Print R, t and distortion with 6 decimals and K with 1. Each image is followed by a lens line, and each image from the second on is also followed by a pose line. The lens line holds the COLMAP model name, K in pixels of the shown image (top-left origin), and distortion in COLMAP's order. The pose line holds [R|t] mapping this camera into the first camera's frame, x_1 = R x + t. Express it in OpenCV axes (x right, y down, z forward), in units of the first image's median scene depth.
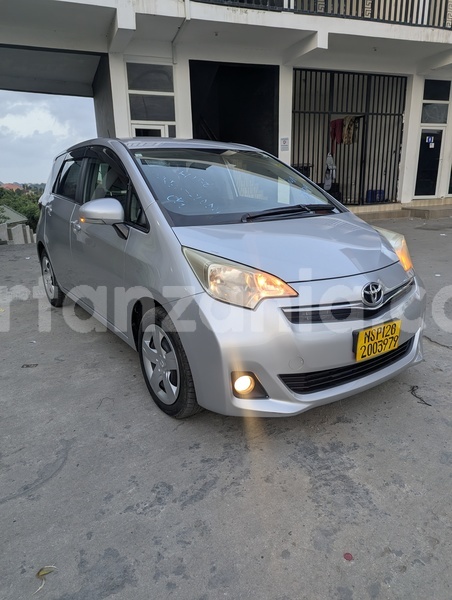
lens RADIAL K [[432.9, 0, 228.0], [0, 432.9, 301.3], [0, 0, 1]] dist [0.051924, -0.051428]
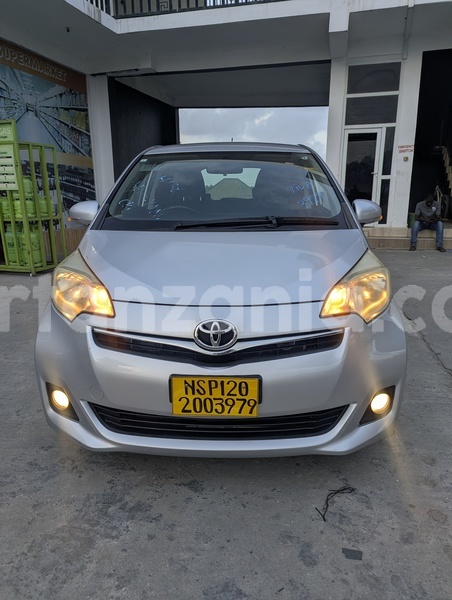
lens RADIAL K [[432.9, 0, 223.8], [0, 432.9, 298.7], [0, 0, 1]] dist [0.051924, -0.051428]
pose [[0.801097, 0.158329, -0.577214, 0.573321], [-0.171122, 0.984710, 0.032610, -0.078777], [0.573552, 0.072650, 0.815941, 0.287454]]
